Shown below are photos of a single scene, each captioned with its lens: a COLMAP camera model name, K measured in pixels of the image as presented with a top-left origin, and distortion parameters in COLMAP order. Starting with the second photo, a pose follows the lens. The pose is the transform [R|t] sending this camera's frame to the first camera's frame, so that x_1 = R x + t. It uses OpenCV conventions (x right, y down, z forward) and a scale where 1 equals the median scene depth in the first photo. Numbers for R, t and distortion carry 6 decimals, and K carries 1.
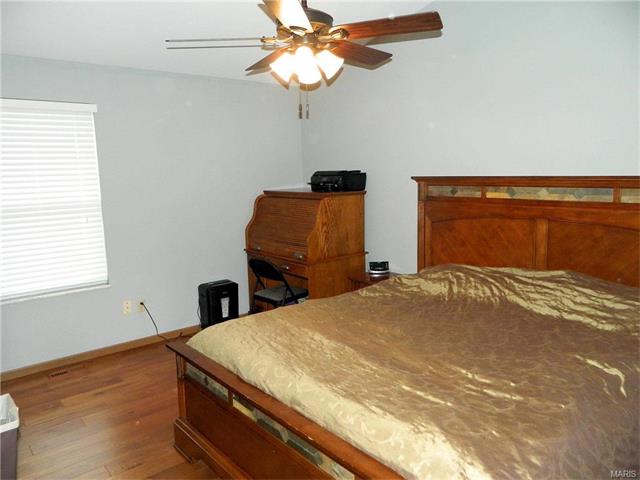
lens RADIAL K [[486.0, 0, 320.7], [0, 486.0, 239.7], [0, 0, 1]] dist [0.036392, -0.021173]
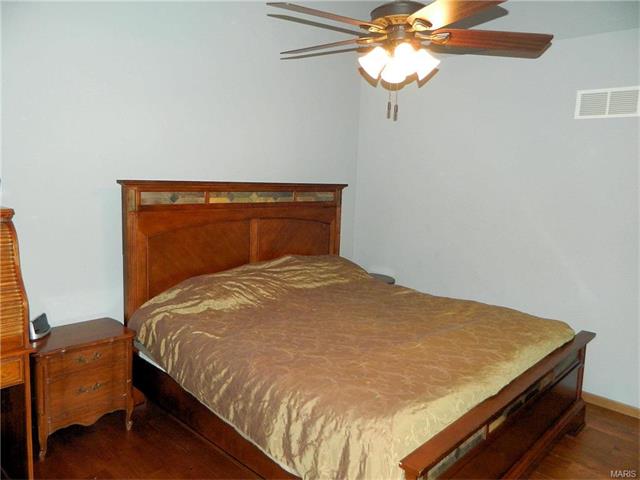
lens RADIAL K [[486.0, 0, 320.7], [0, 486.0, 239.0], [0, 0, 1]] dist [0.036392, -0.021173]
pose [[-0.131350, -0.113295, 0.984841, -0.688147], [0.110793, 0.985546, 0.128153, -0.119954], [-0.985125, 0.125946, -0.116899, 0.932557]]
